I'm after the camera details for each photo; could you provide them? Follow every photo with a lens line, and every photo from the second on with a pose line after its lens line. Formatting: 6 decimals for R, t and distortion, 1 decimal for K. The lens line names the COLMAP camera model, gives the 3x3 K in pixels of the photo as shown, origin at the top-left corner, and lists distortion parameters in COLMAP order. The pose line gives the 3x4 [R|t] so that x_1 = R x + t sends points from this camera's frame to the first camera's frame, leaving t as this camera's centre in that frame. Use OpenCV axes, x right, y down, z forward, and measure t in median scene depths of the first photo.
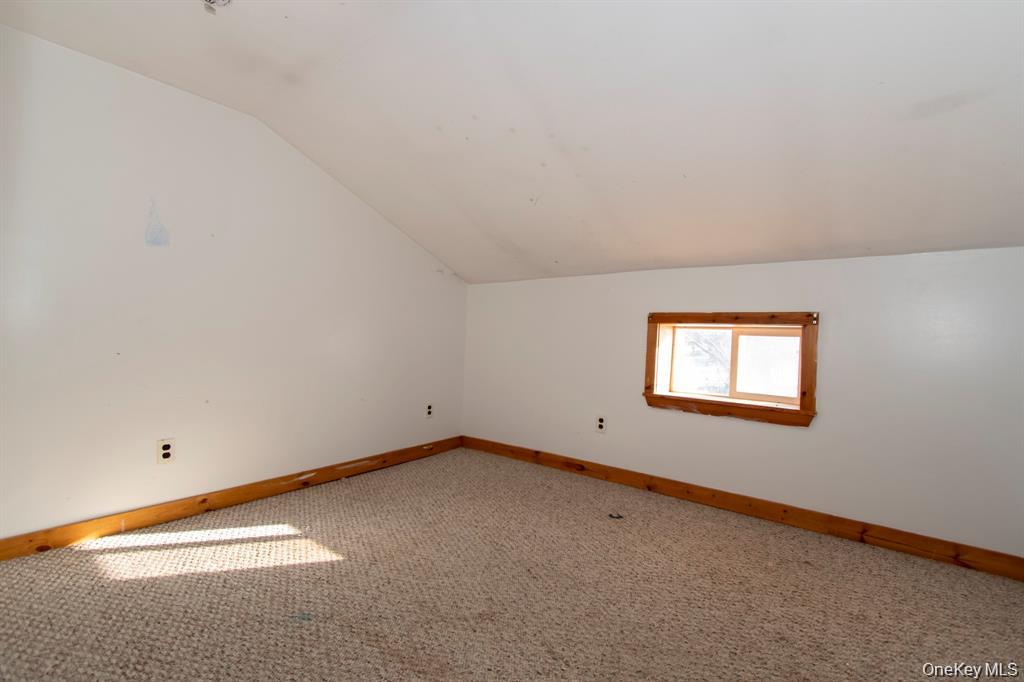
lens RADIAL K [[457.6, 0, 511.3], [0, 457.6, 308.2], [0, 0, 1]] dist [-0.000419, -0.000037]
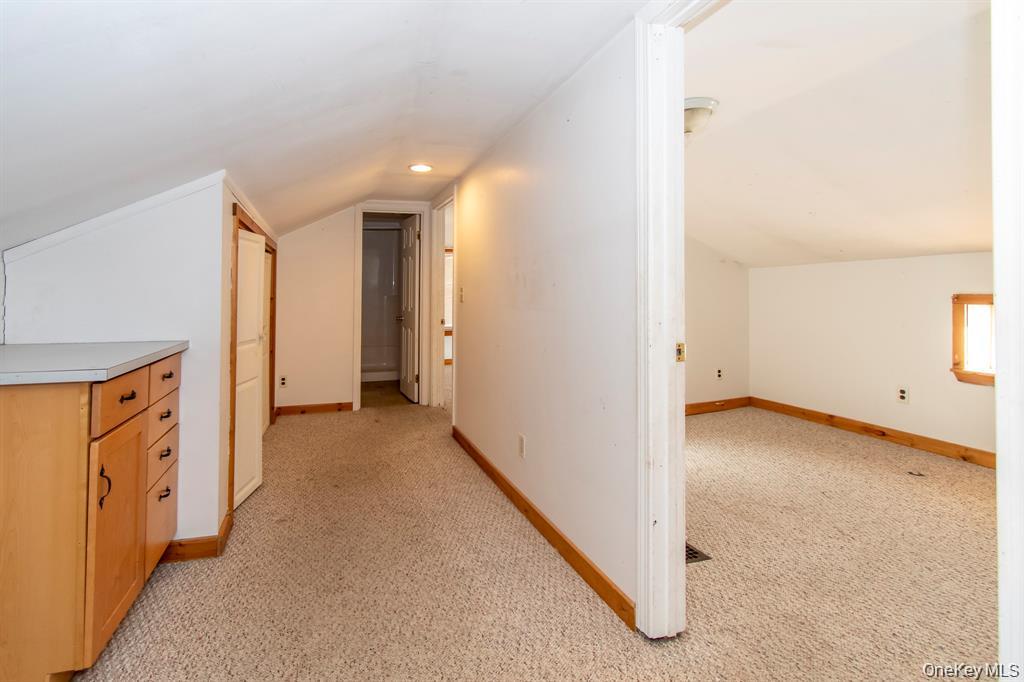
lens RADIAL K [[418.1, 0, 509.7], [0, 418.1, 298.1], [0, 0, 1]] dist [-0.000457, -0.000133]
pose [[0.824562, -0.050171, -0.563542, -0.001172], [0.079202, 0.996488, 0.027171, -0.076052], [0.560200, -0.067038, 0.825640, -0.321596]]
